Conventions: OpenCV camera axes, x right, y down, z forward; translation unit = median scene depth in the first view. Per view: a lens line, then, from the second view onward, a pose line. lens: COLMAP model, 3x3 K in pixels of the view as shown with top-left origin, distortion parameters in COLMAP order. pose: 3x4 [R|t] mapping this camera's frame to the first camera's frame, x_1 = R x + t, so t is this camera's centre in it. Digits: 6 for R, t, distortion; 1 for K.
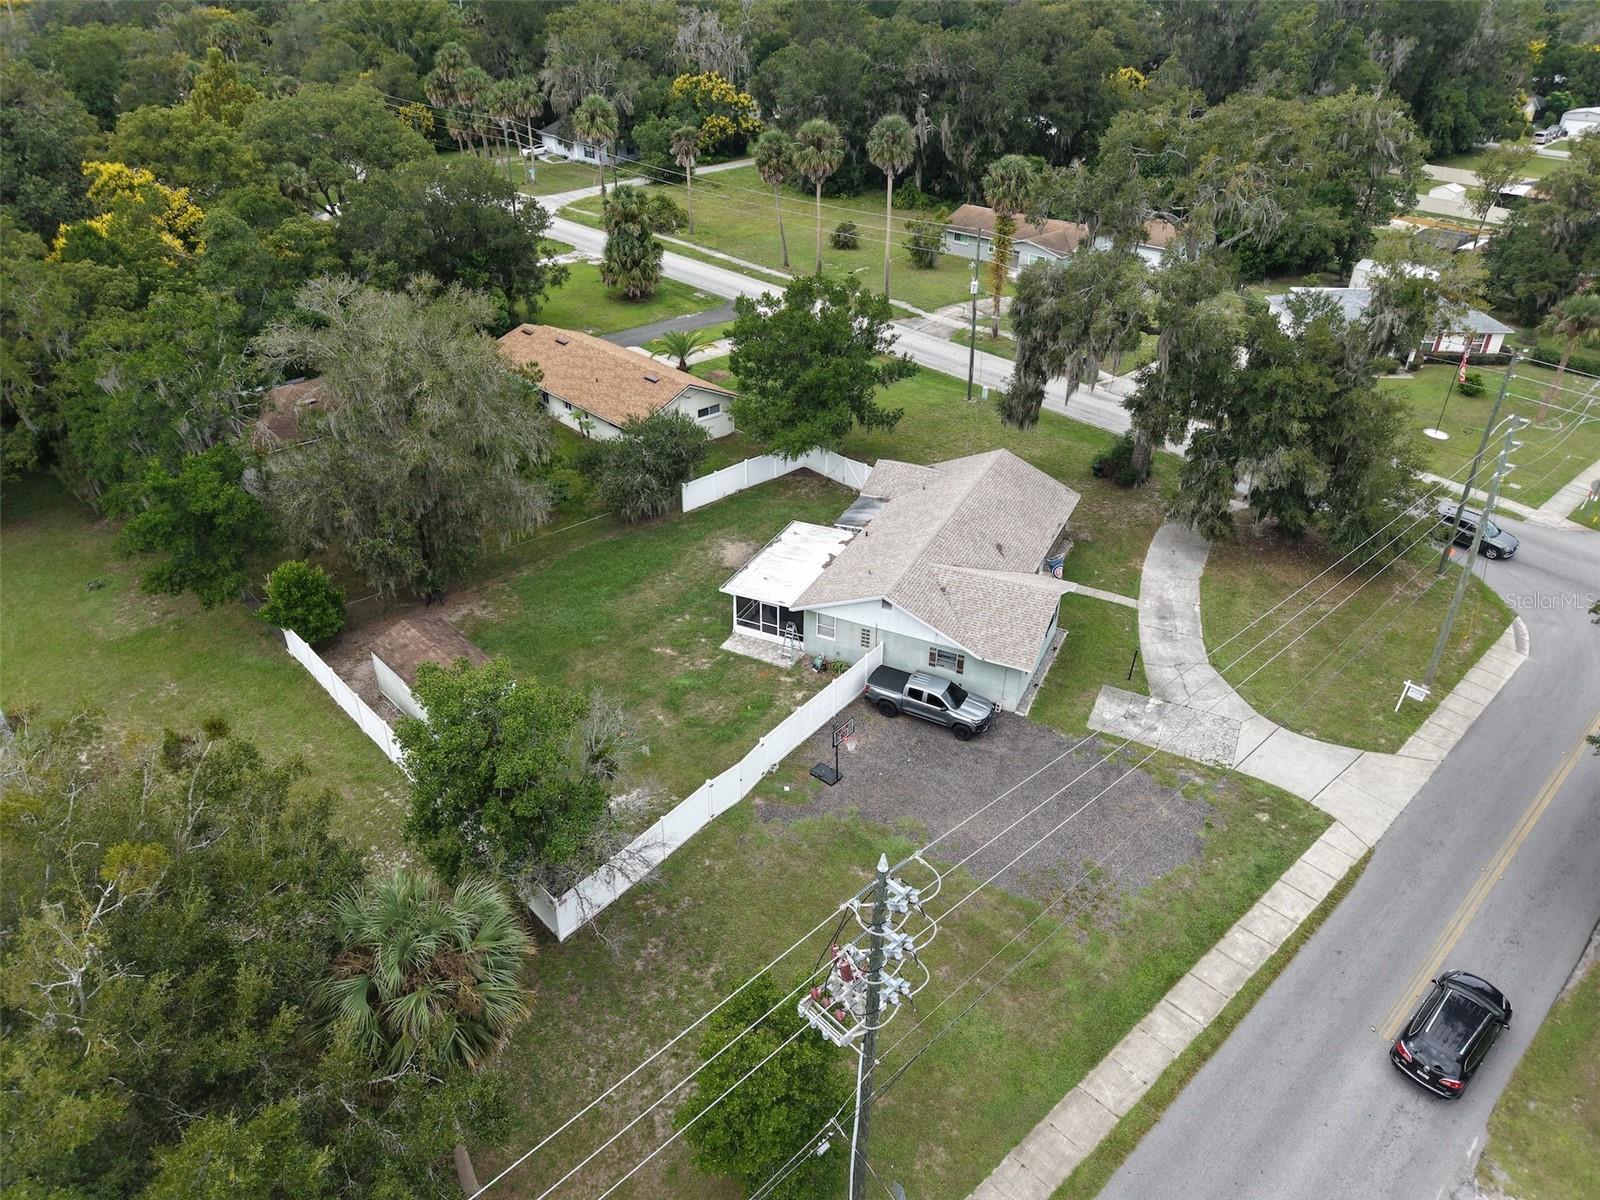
lens RADIAL K [[1071.9, 0, 790.7], [0, 1071.9, 601.6], [0, 0, 1]] dist [-0.000504, -0.000943]
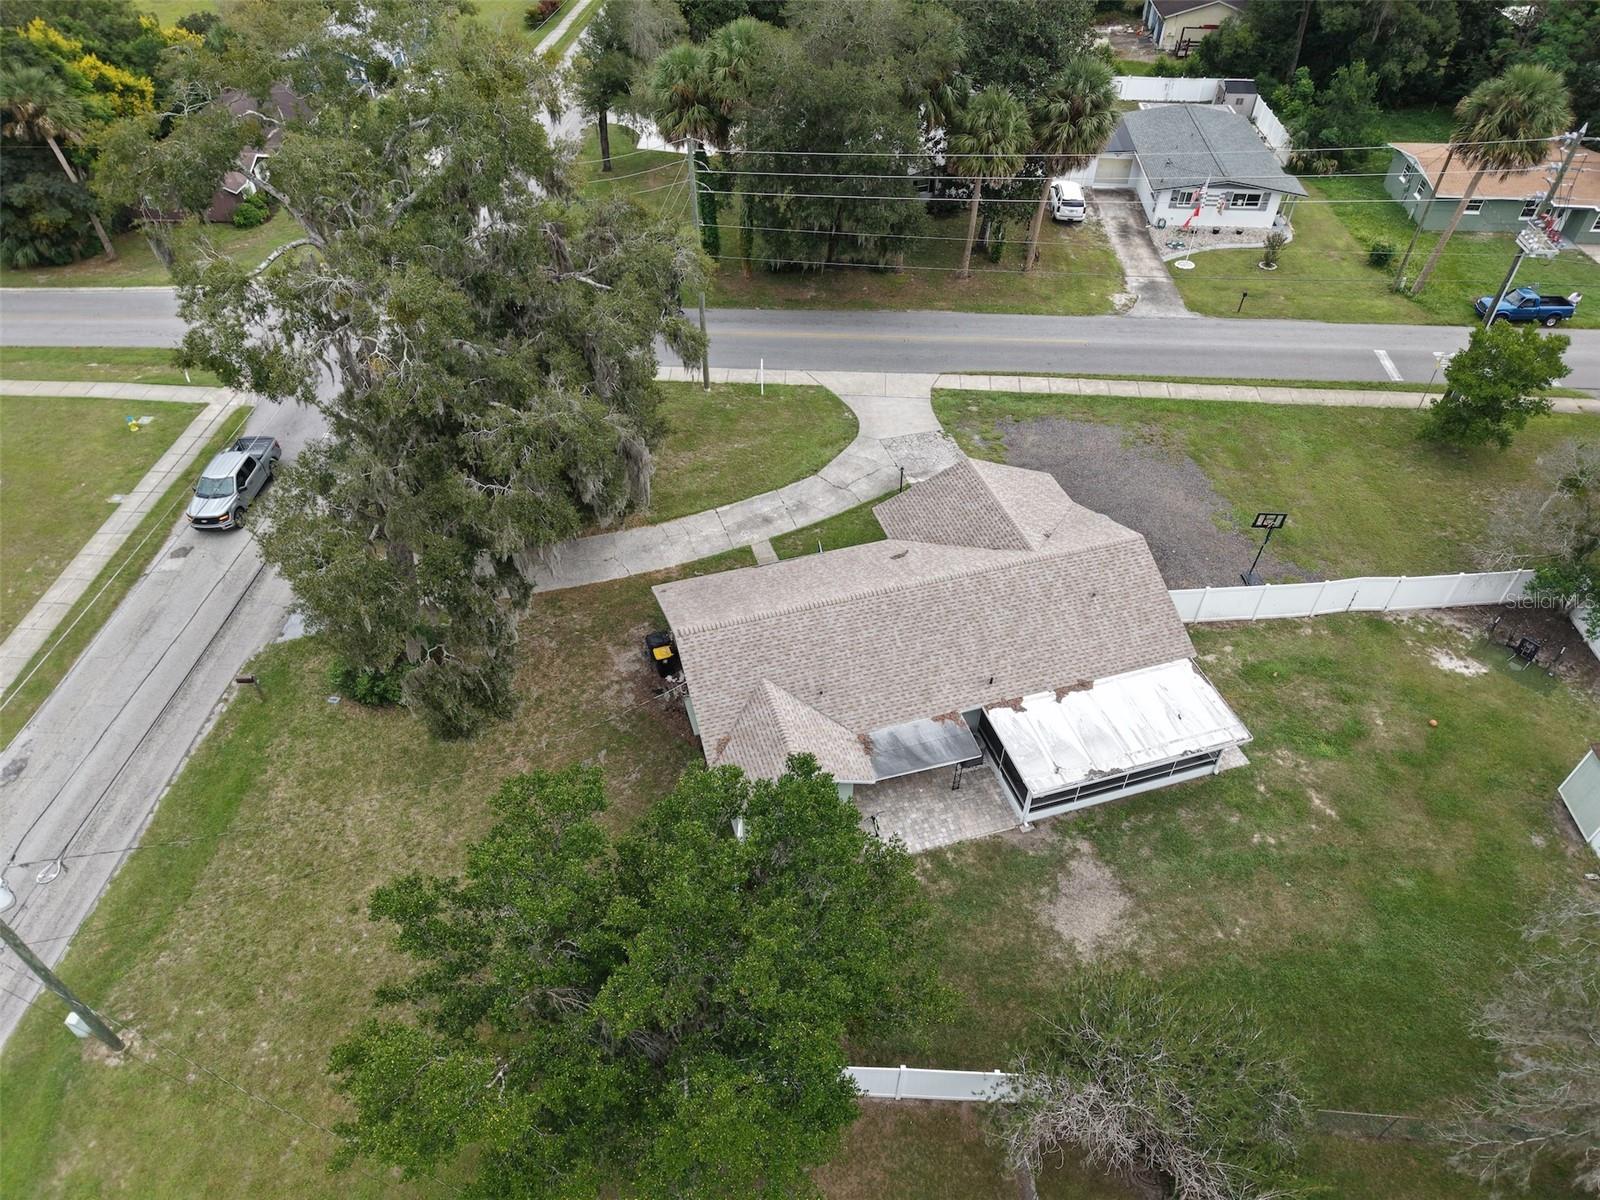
lens RADIAL K [[1071.9, 0, 790.7], [0, 1071.9, 601.6], [0, 0, 1]] dist [-0.000504, -0.000943]
pose [[-0.686333, -0.509157, 0.519333, -0.196676], [0.364120, 0.377573, 0.851384, -0.839450], [-0.629574, 0.773432, -0.073747, 1.295324]]
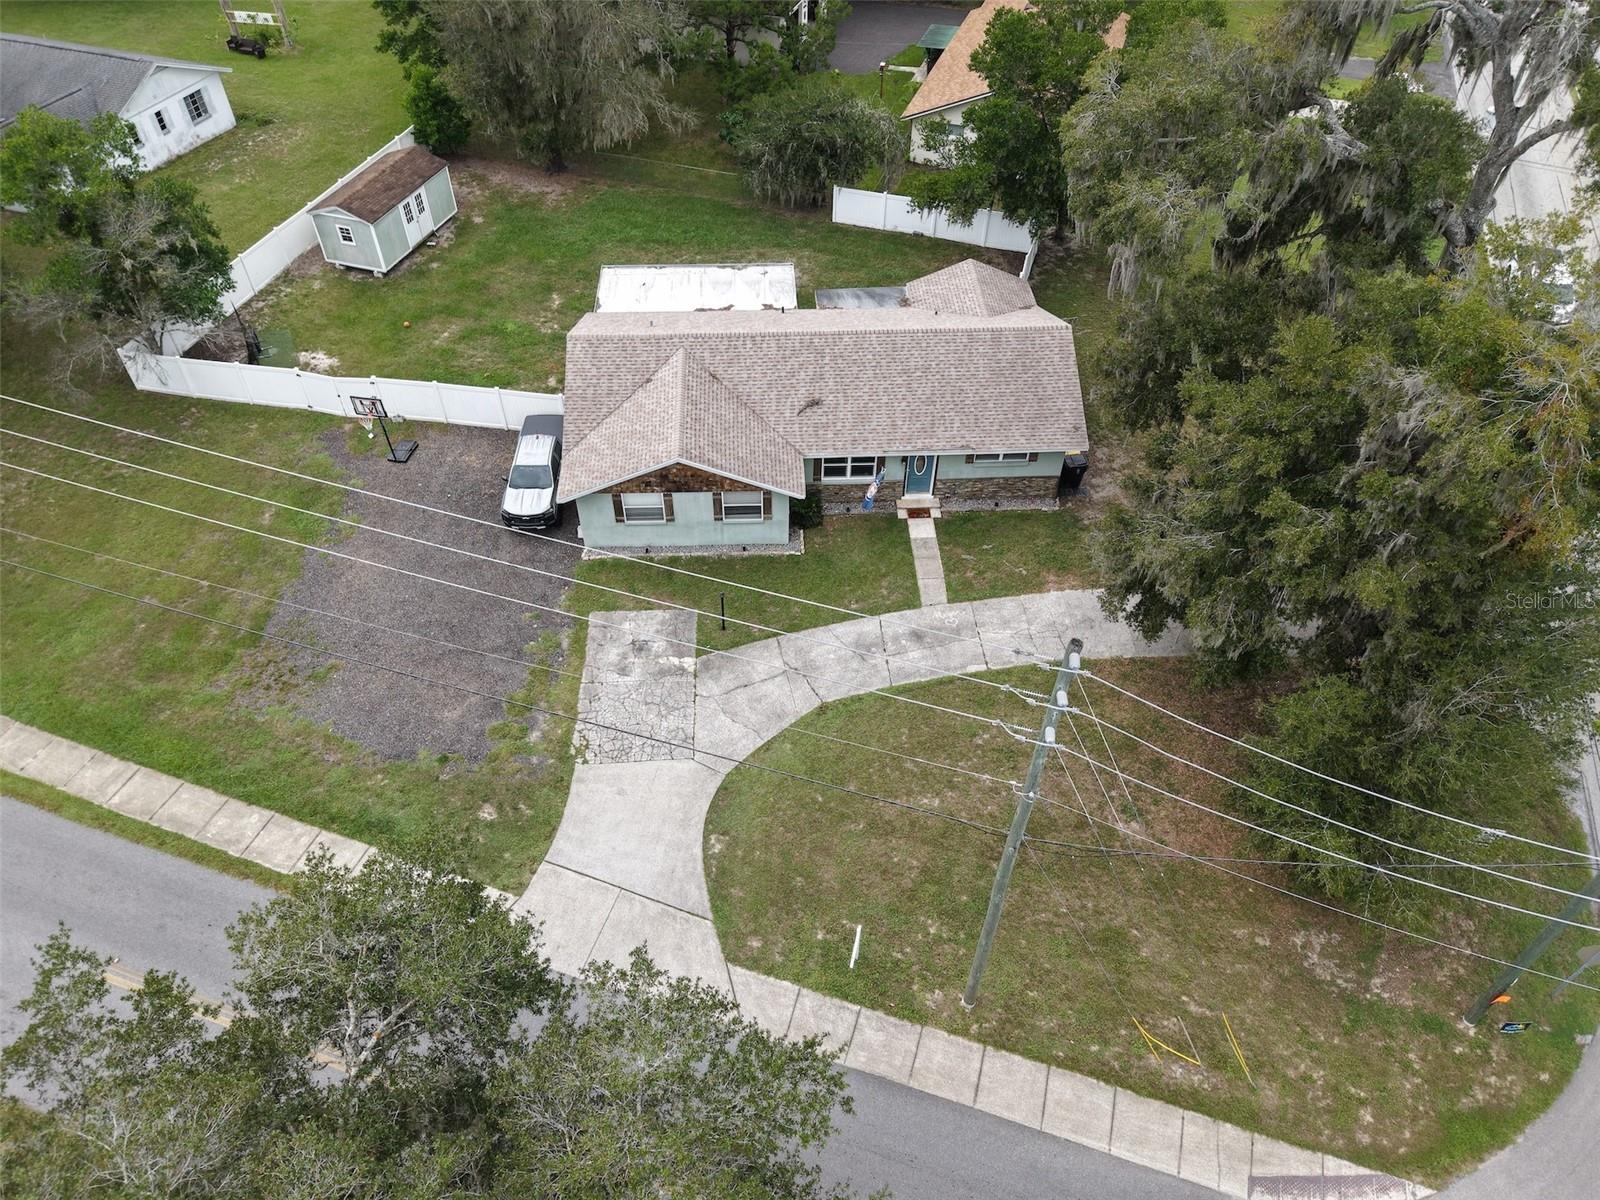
lens RADIAL K [[1071.9, 0, 790.7], [0, 1071.9, 601.6], [0, 0, 1]] dist [-0.000504, -0.000943]
pose [[0.472162, 0.634901, -0.611525, 0.810004], [-0.450672, 0.770069, 0.451539, -0.300676], [0.757600, 0.062398, 0.649730, 0.611862]]
